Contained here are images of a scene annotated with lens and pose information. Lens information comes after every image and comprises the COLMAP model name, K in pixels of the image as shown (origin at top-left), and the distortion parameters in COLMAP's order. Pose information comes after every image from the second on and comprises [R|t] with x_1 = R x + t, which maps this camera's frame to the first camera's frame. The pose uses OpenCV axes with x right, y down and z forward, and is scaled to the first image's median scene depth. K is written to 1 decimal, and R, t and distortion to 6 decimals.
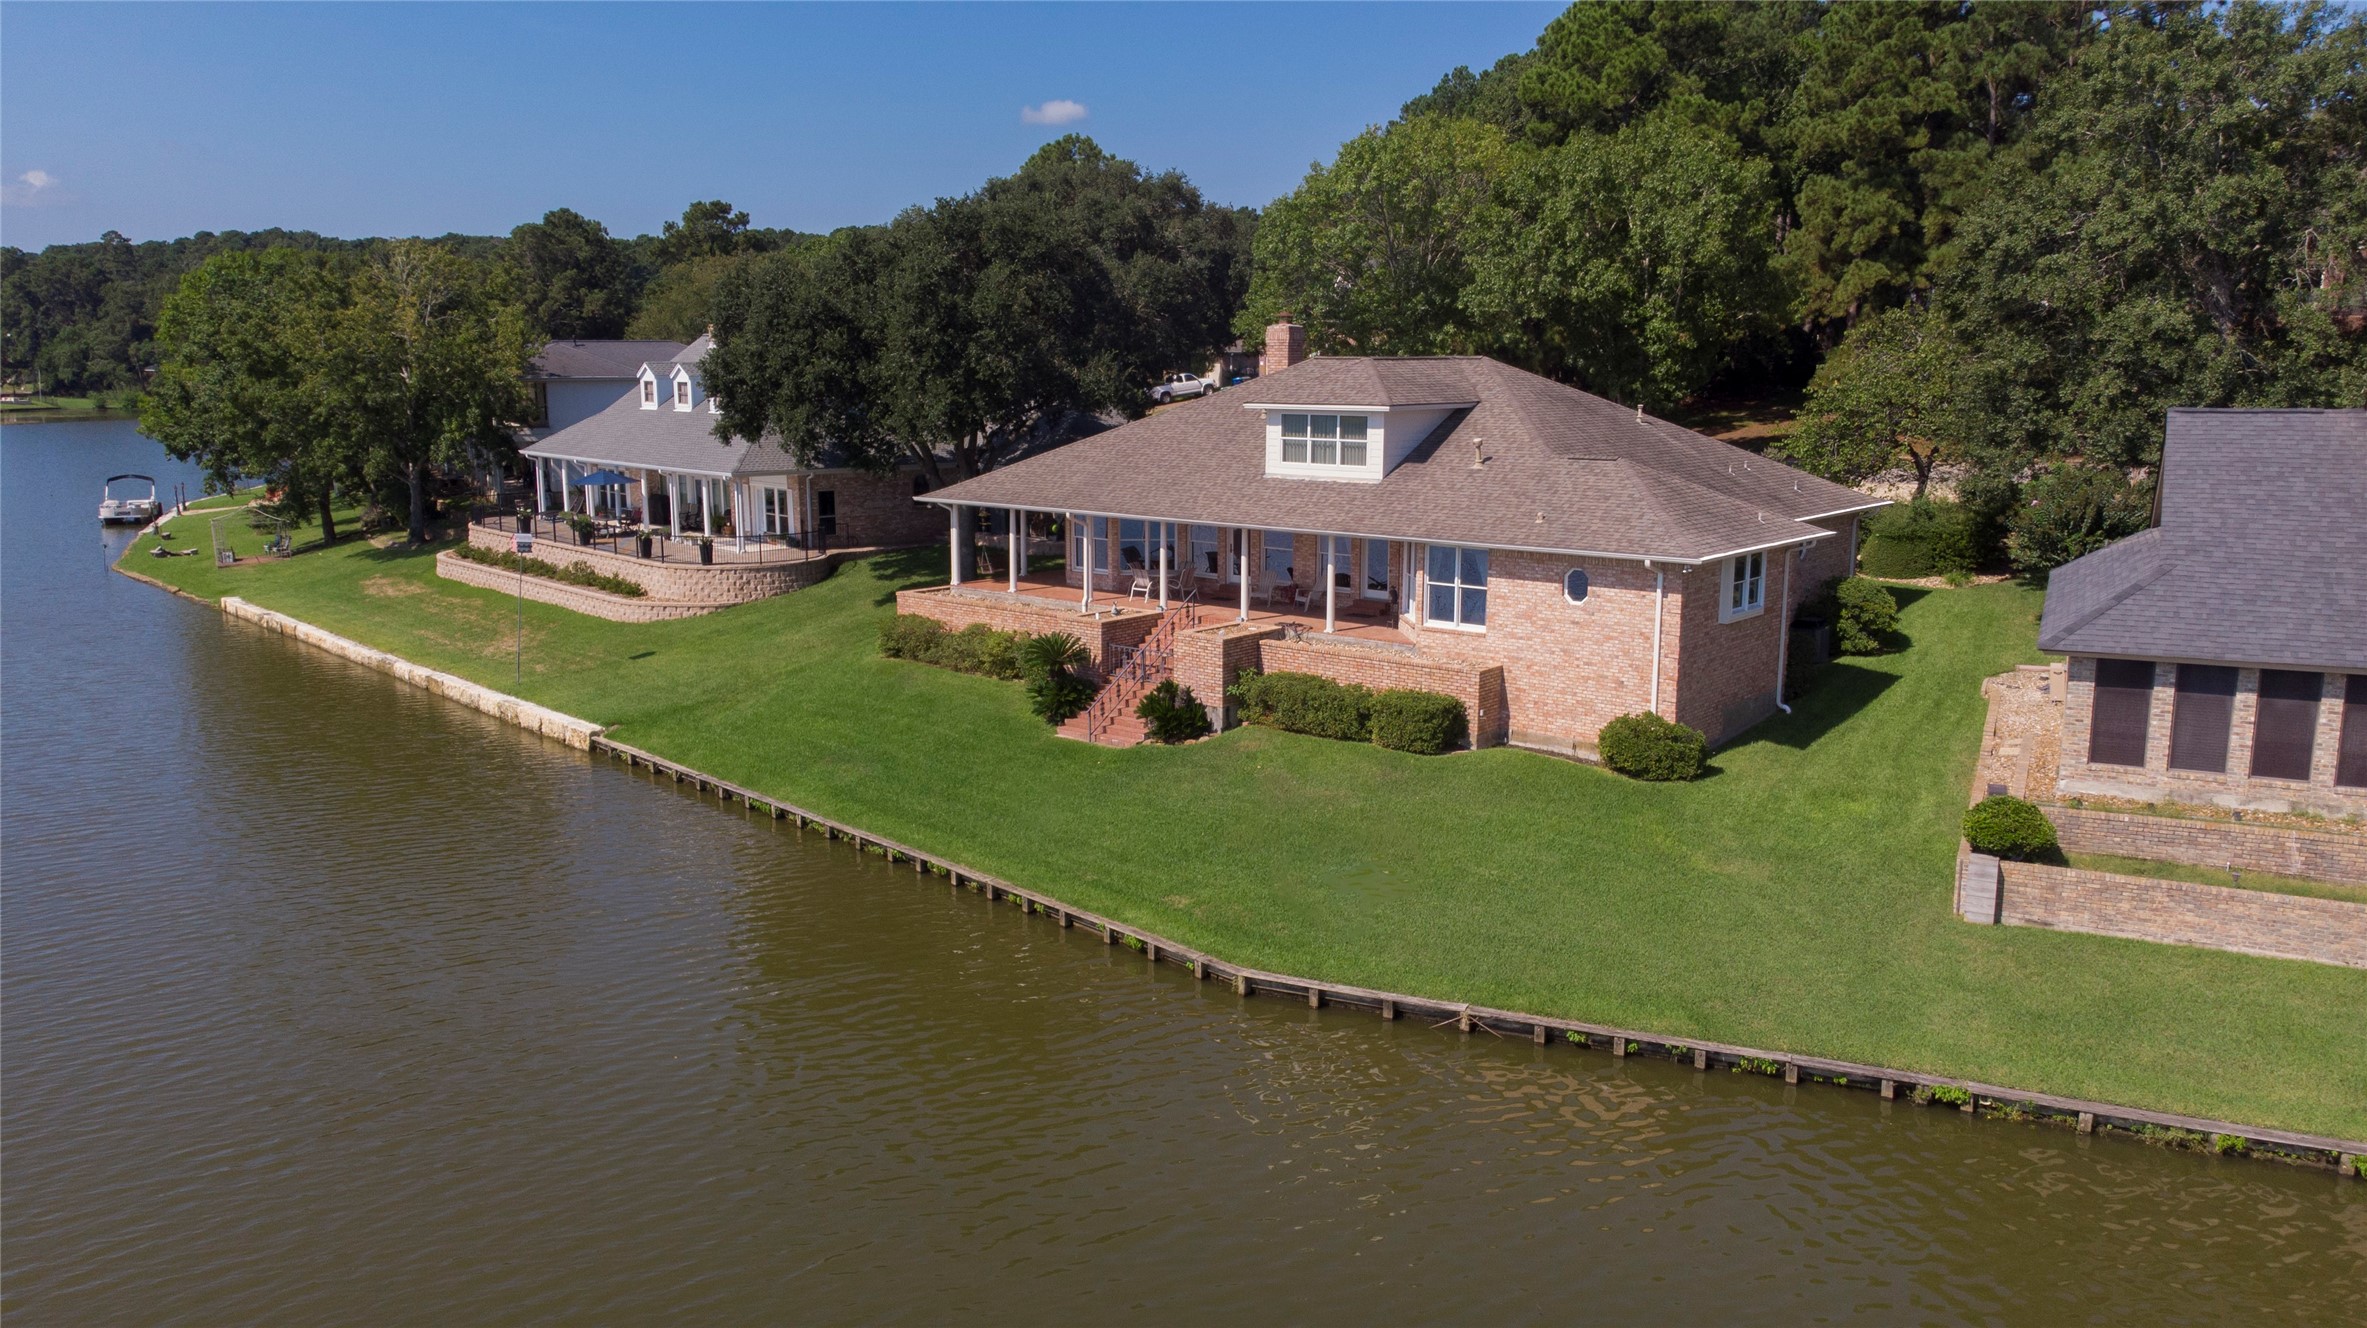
lens RADIAL K [[1726.6, 0, 1183.5], [0, 1726.6, 664.0], [0, 0, 1]] dist [0.035601, -0.005871]
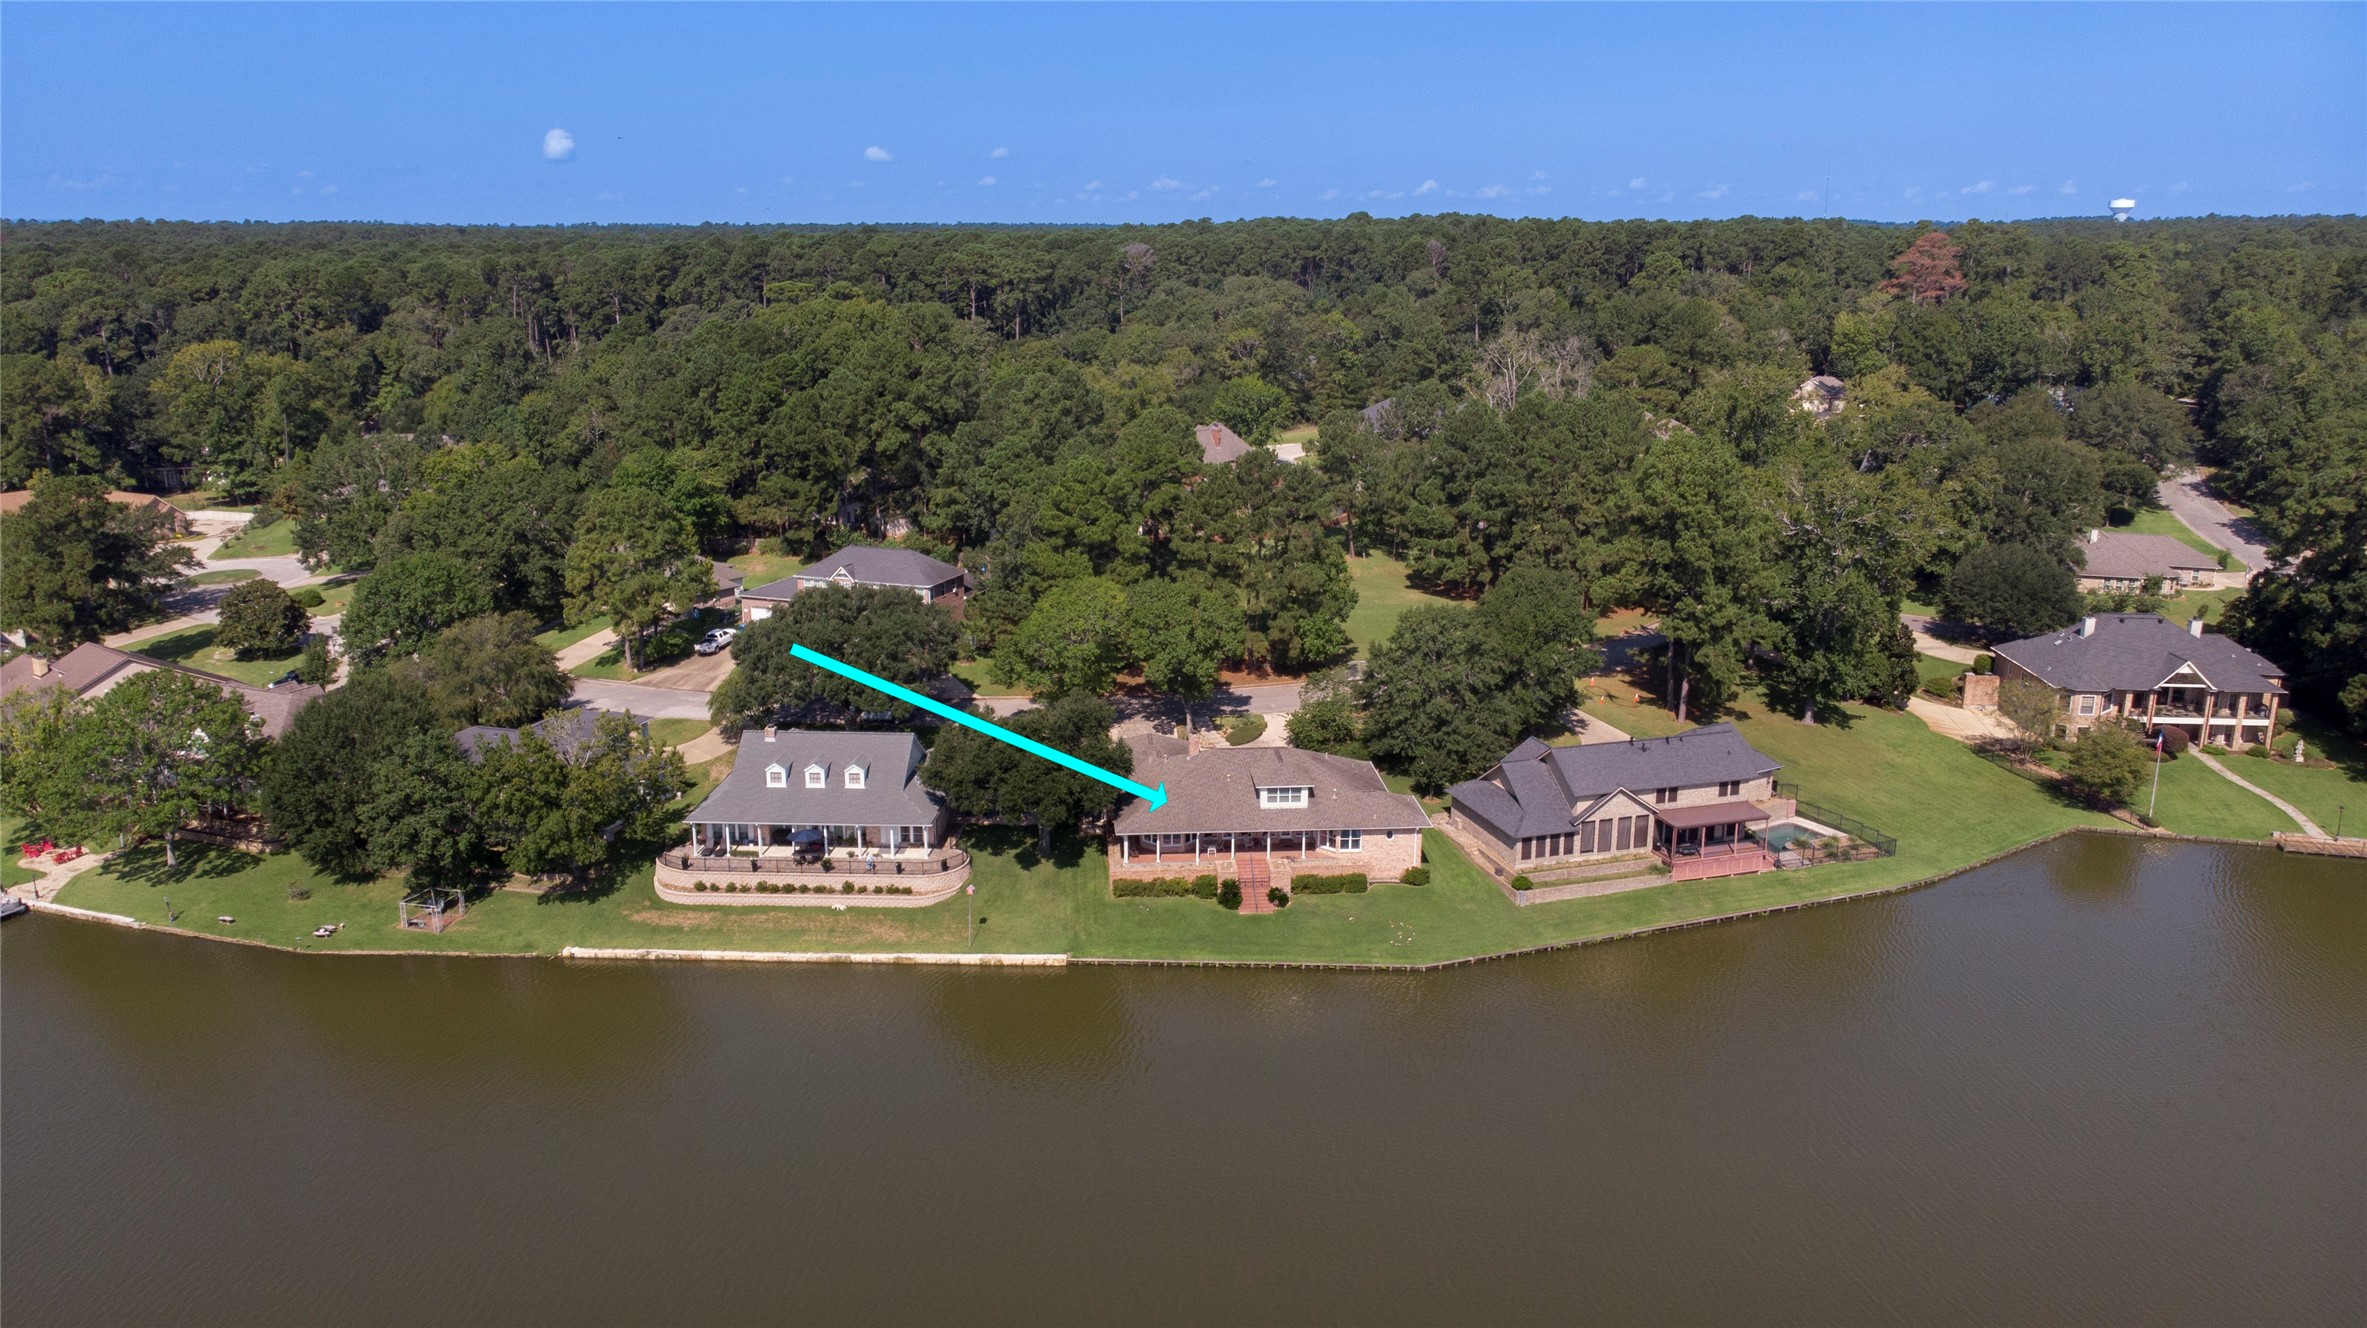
lens RADIAL K [[1726.6, 0, 1183.5], [0, 1726.6, 664.0], [0, 0, 1]] dist [0.035601, -0.005871]
pose [[0.708170, -0.170794, 0.685073, -2.255333], [0.120521, 0.985302, 0.121059, -0.806141], [-0.695680, -0.003164, 0.718345, -1.141989]]
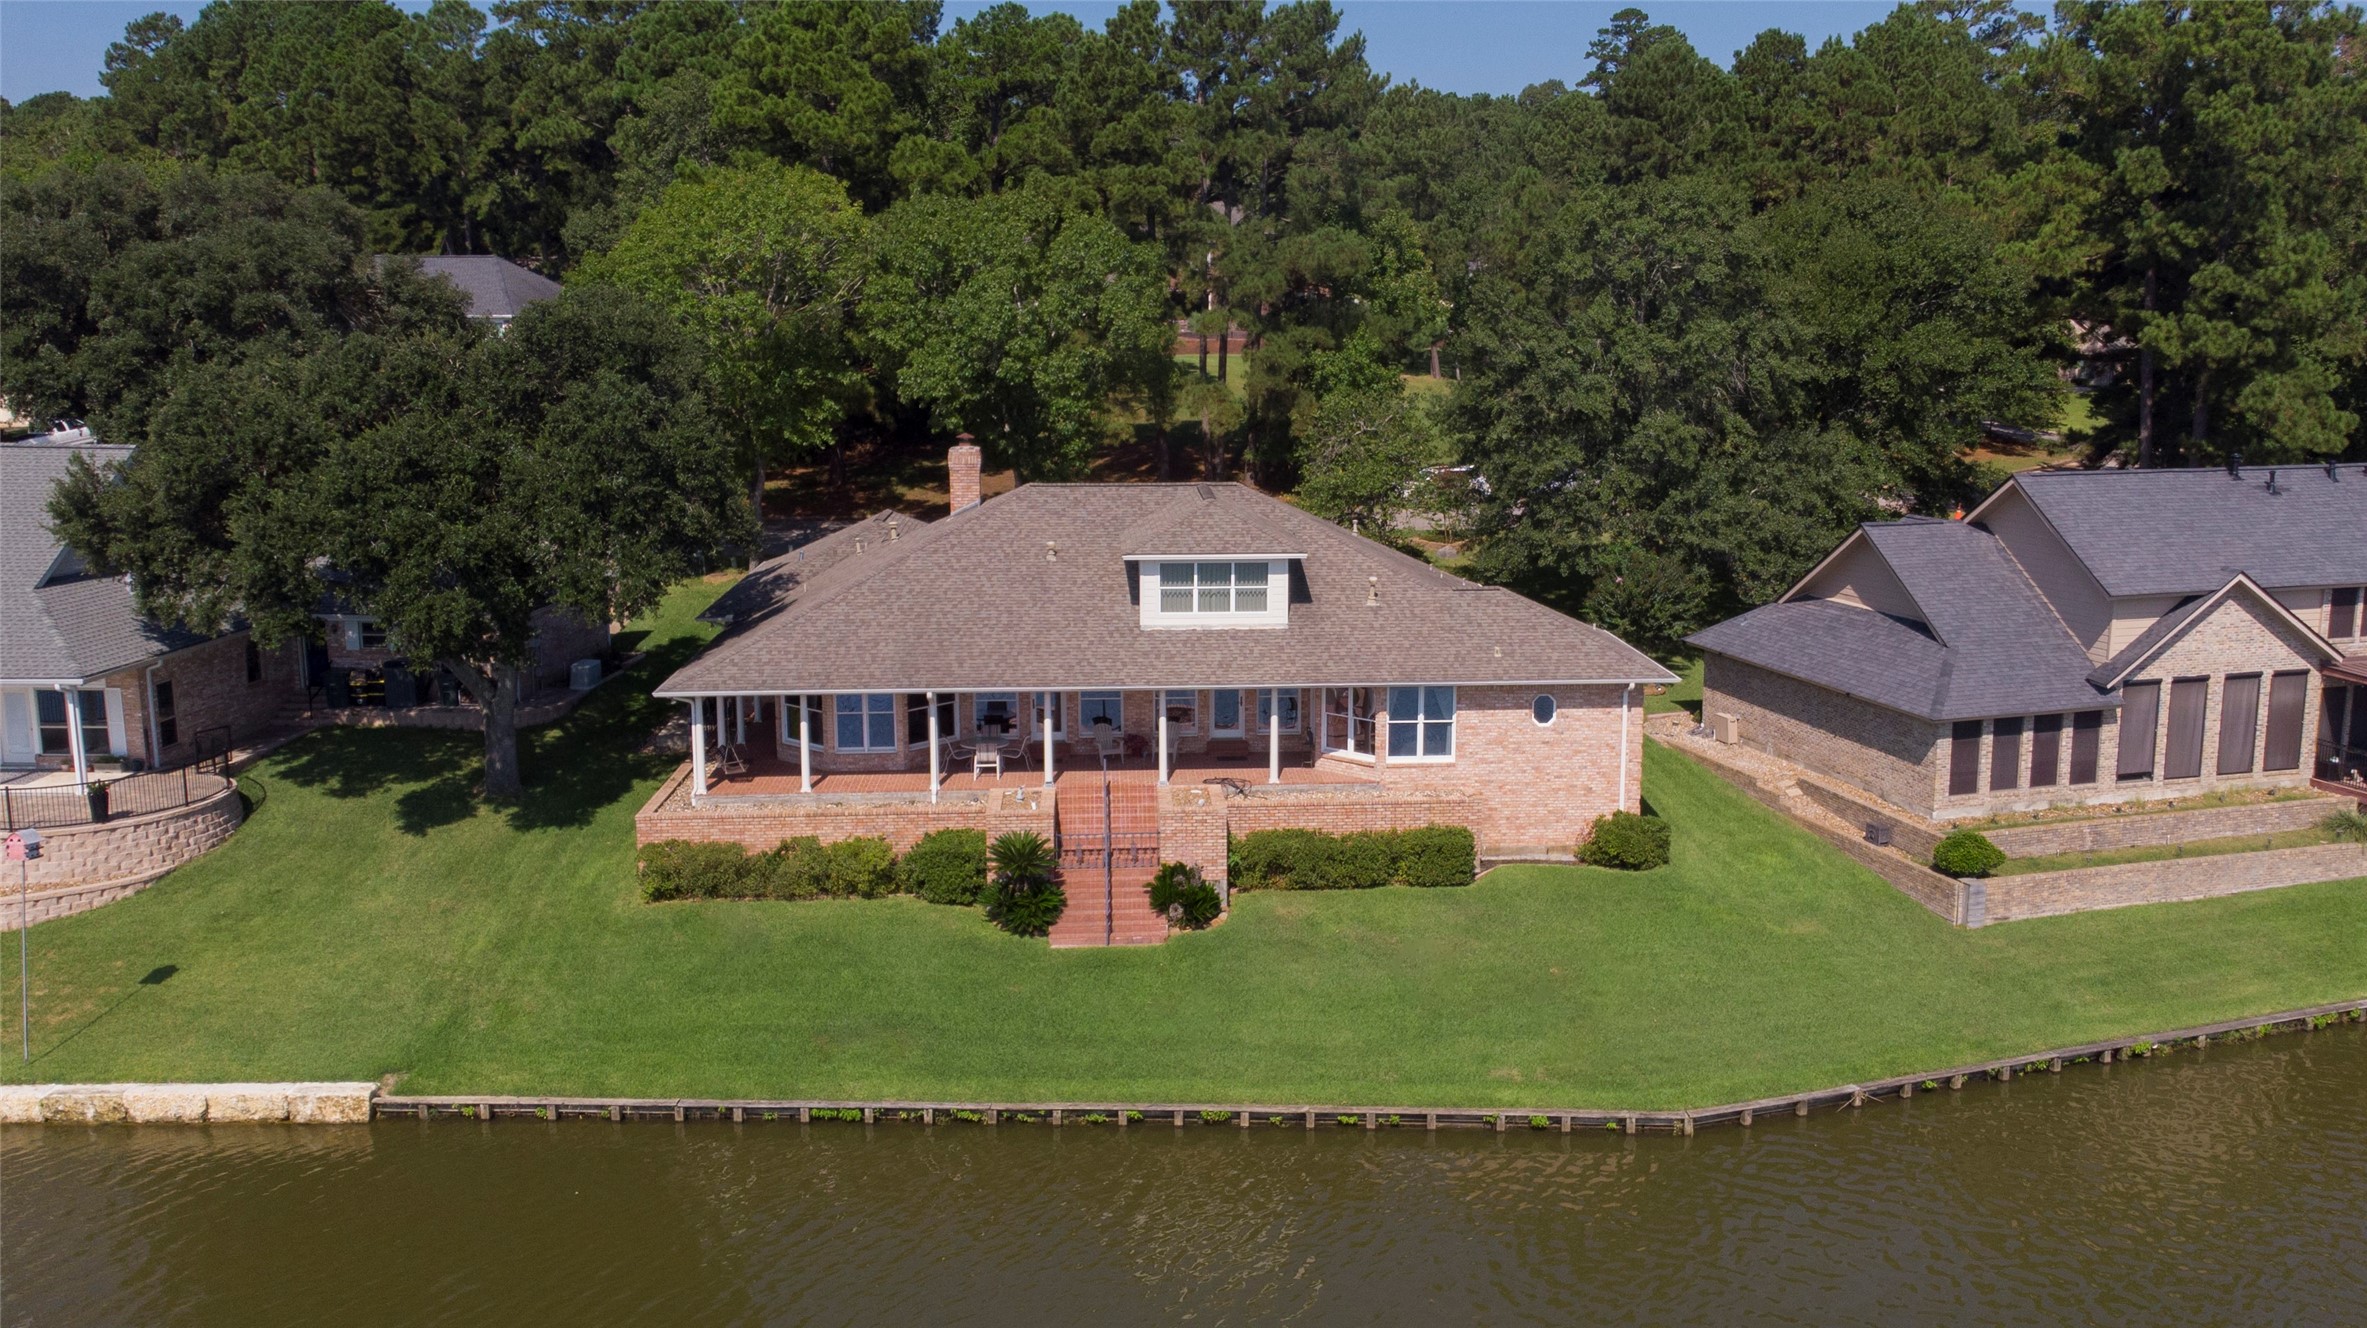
lens RADIAL K [[2029.2, 0, 1274.4], [0, 2029.2, 655.6], [0, 0, 1]] dist [0.062321, -0.109210]
pose [[0.699438, -0.121399, 0.704308, -0.765873], [0.123509, 0.991173, 0.048190, -0.154583], [-0.703941, 0.053283, 0.708257, 0.180163]]
